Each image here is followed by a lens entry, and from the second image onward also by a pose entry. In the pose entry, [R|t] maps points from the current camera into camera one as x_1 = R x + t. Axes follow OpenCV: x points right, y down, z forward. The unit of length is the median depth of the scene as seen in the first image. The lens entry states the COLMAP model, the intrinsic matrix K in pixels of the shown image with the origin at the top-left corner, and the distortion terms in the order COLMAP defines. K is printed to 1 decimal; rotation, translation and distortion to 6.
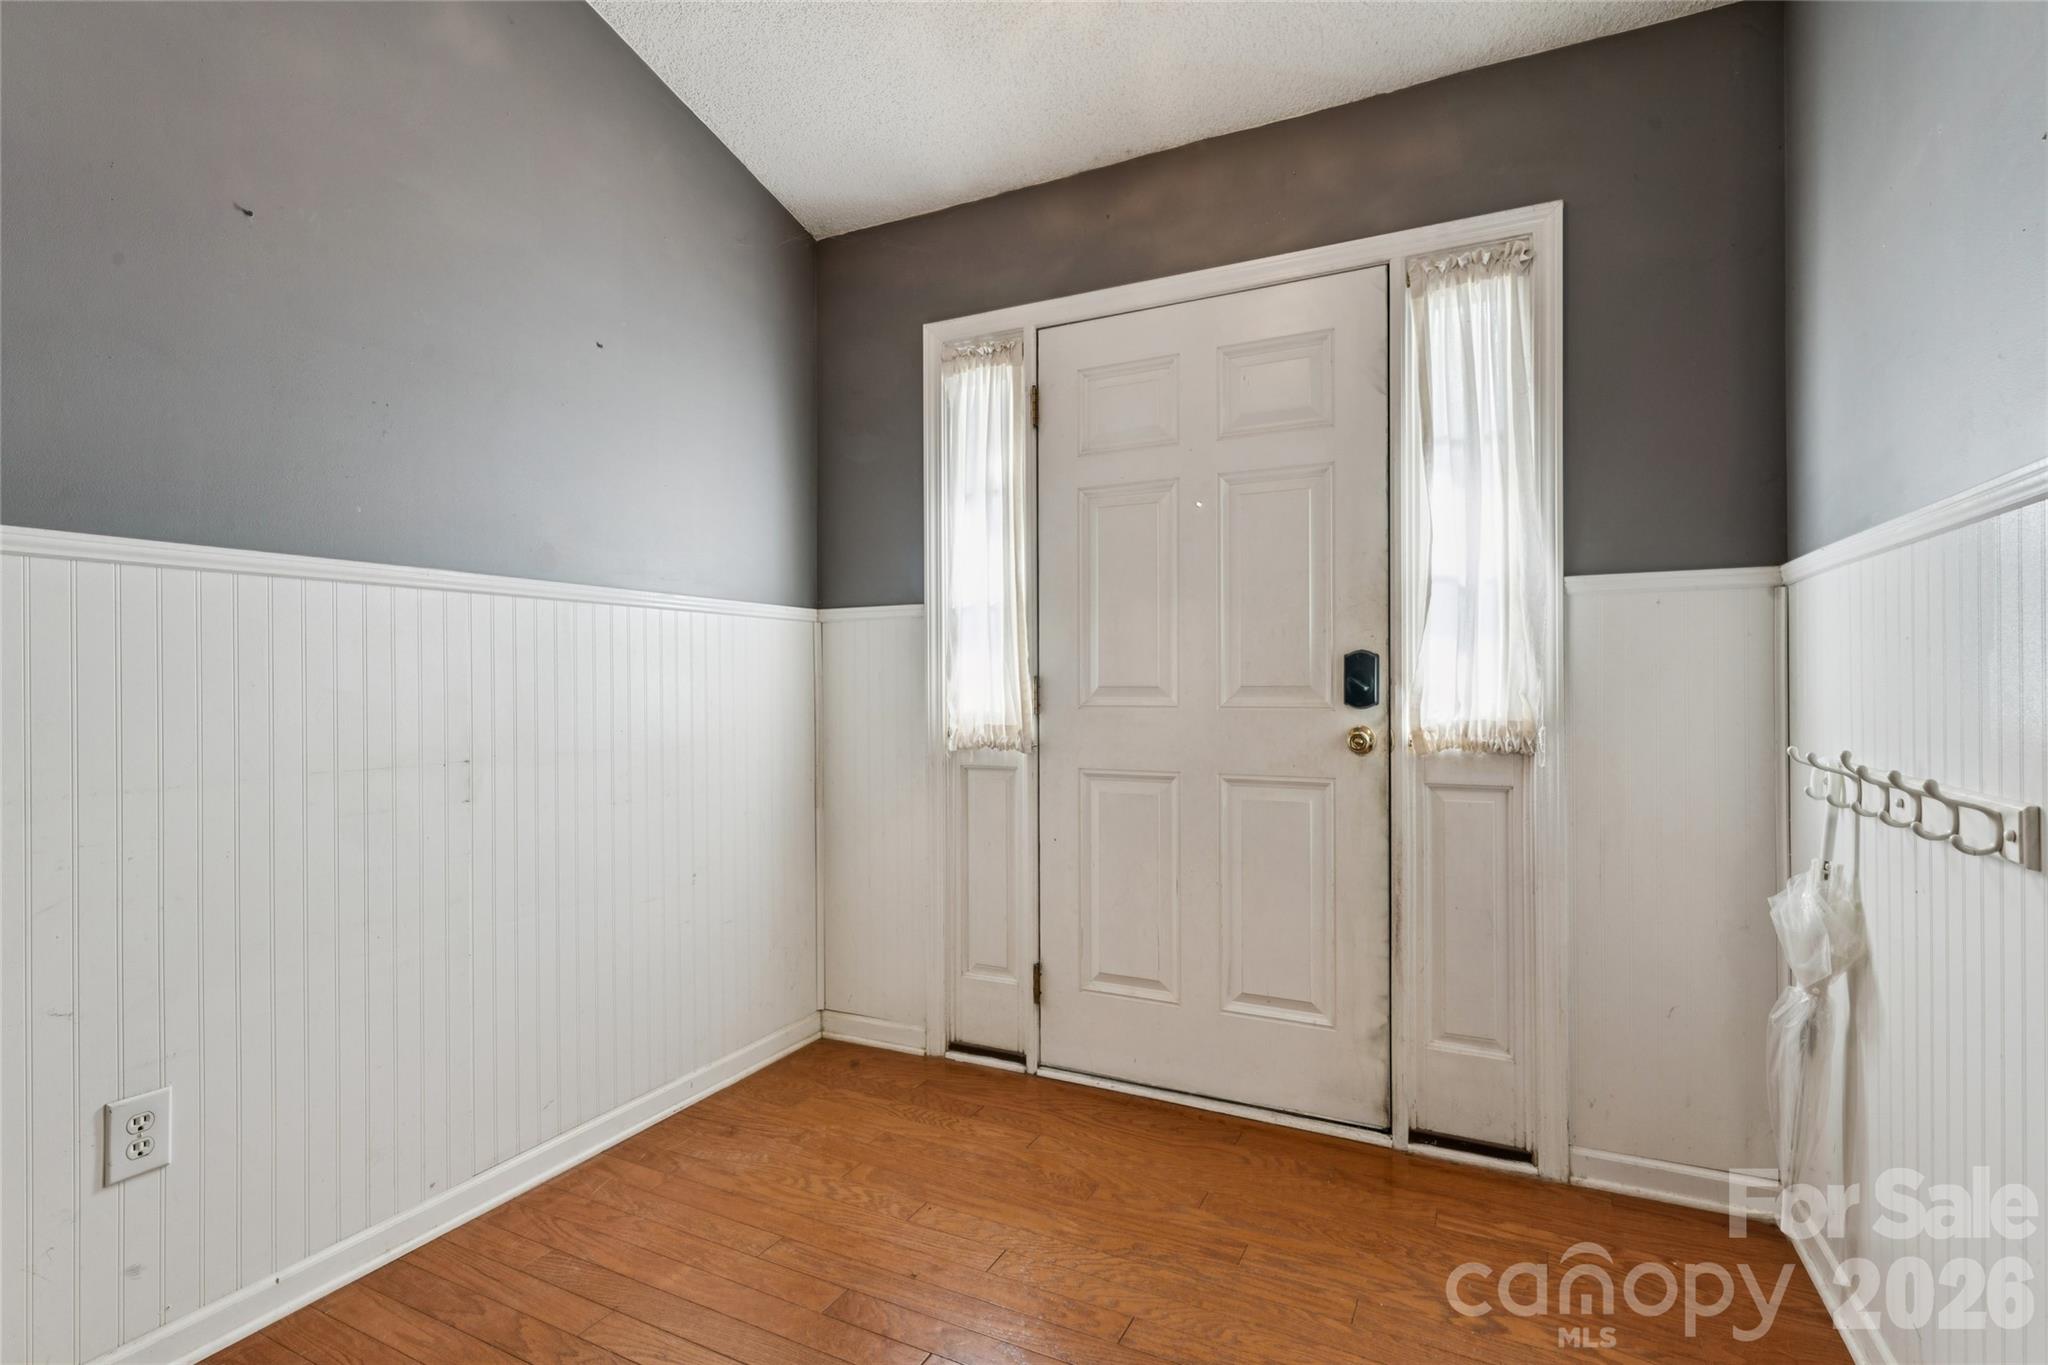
lens RADIAL K [[959.8, 0, 1038.1], [0, 959.8, 673.1], [0, 0, 1]] dist [-0.009487, 0.002621]
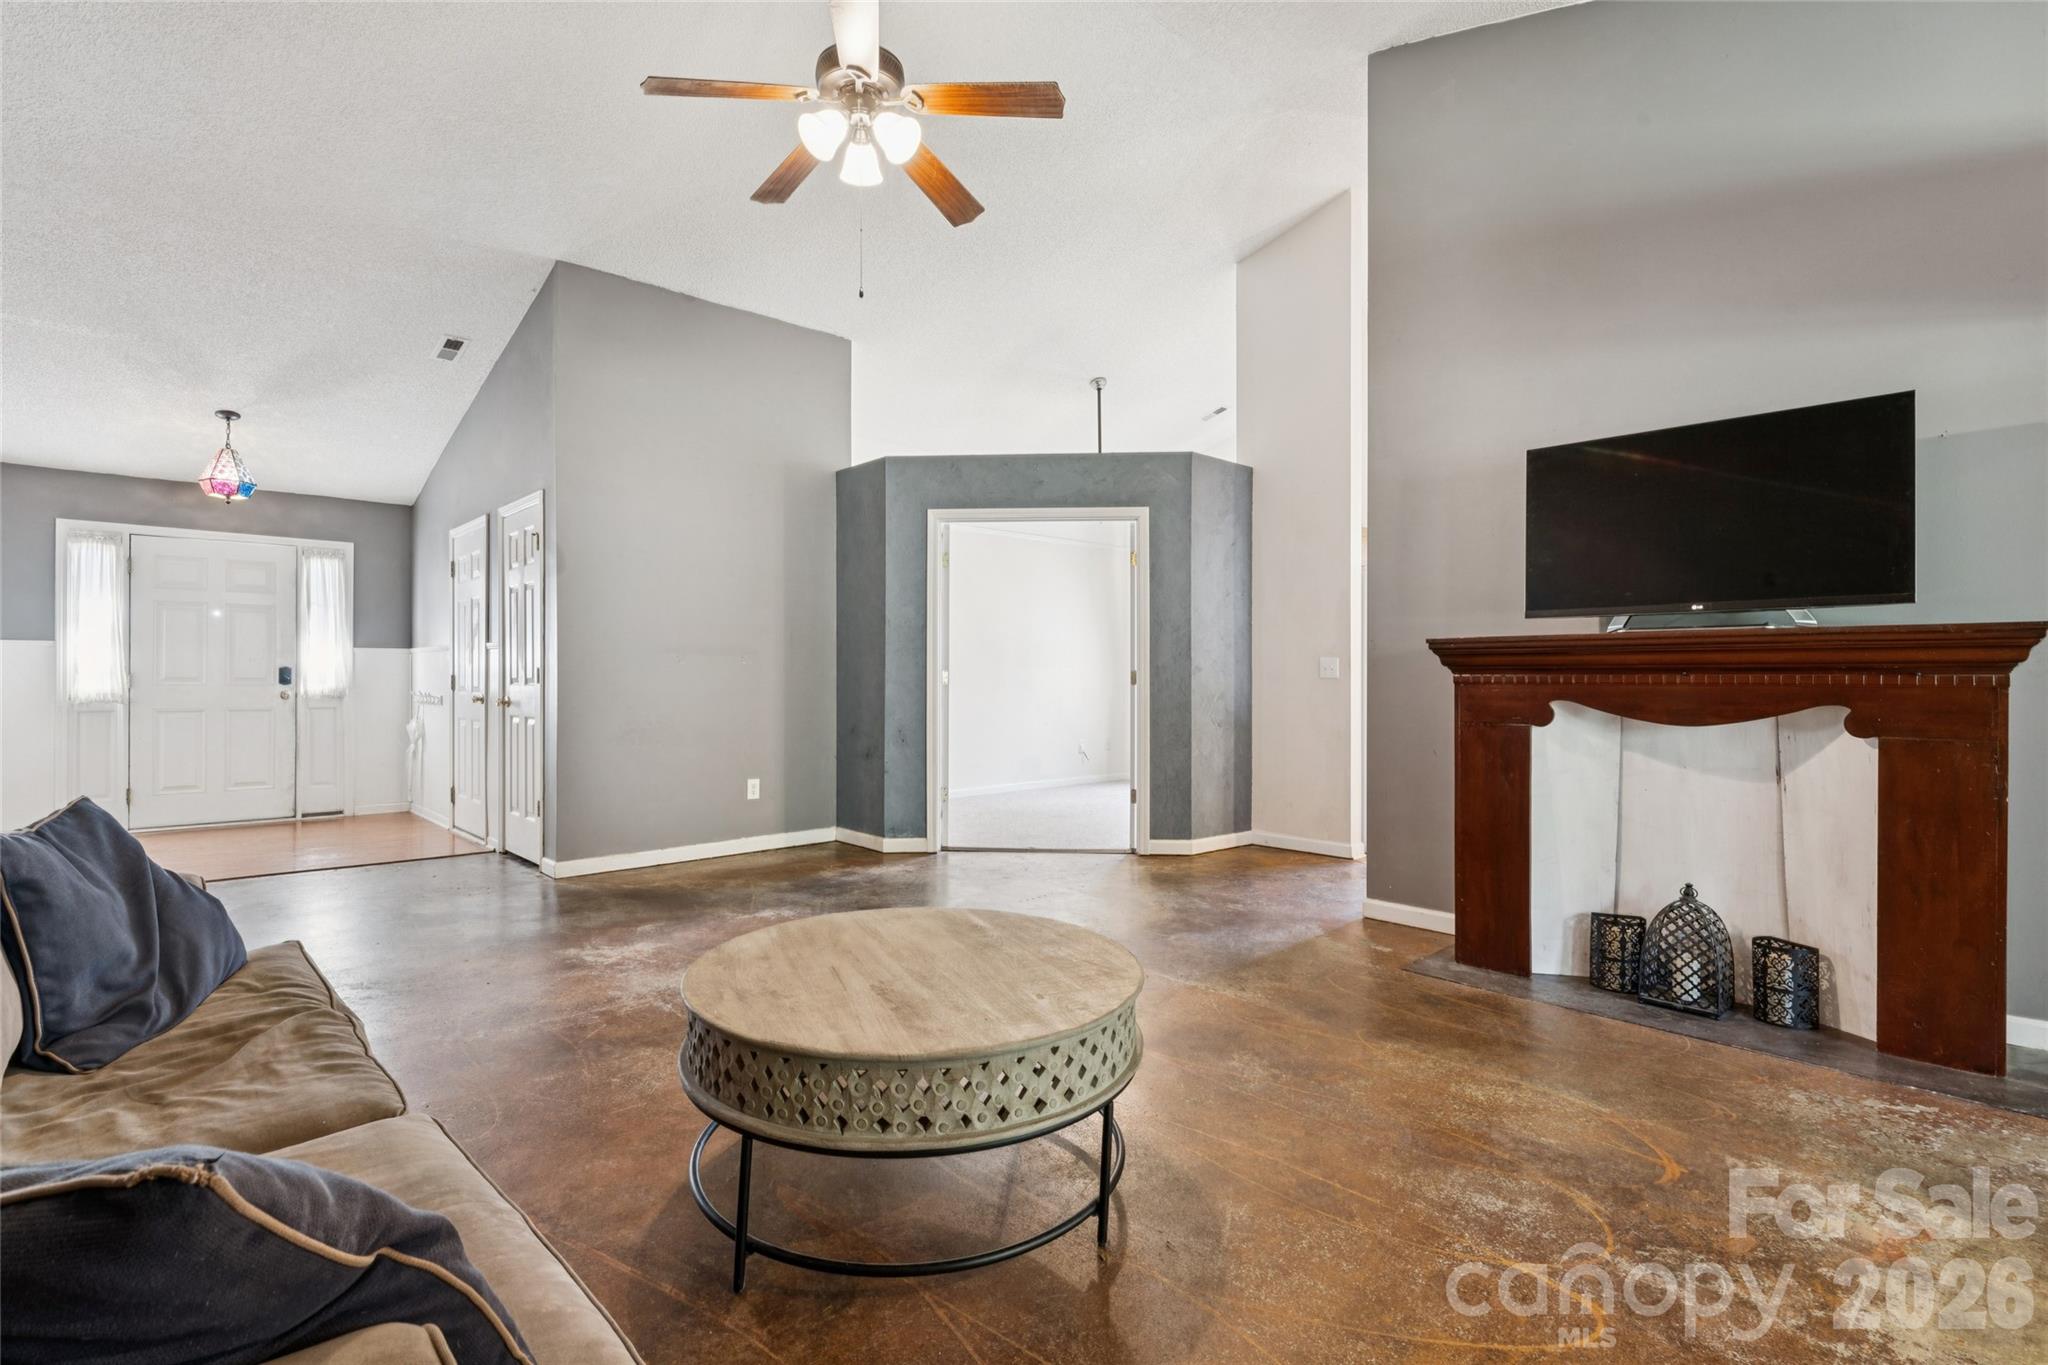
lens RADIAL K [[959.8, 0, 1023.9], [0, 959.8, 681.8], [0, 0, 1]] dist [-0.009487, 0.002621]
pose [[0.353557, 0.004997, 0.935400, -1.755214], [-0.006666, 0.999974, -0.002822, 0.018957], [-0.935389, -0.005238, 0.353581, -2.401951]]
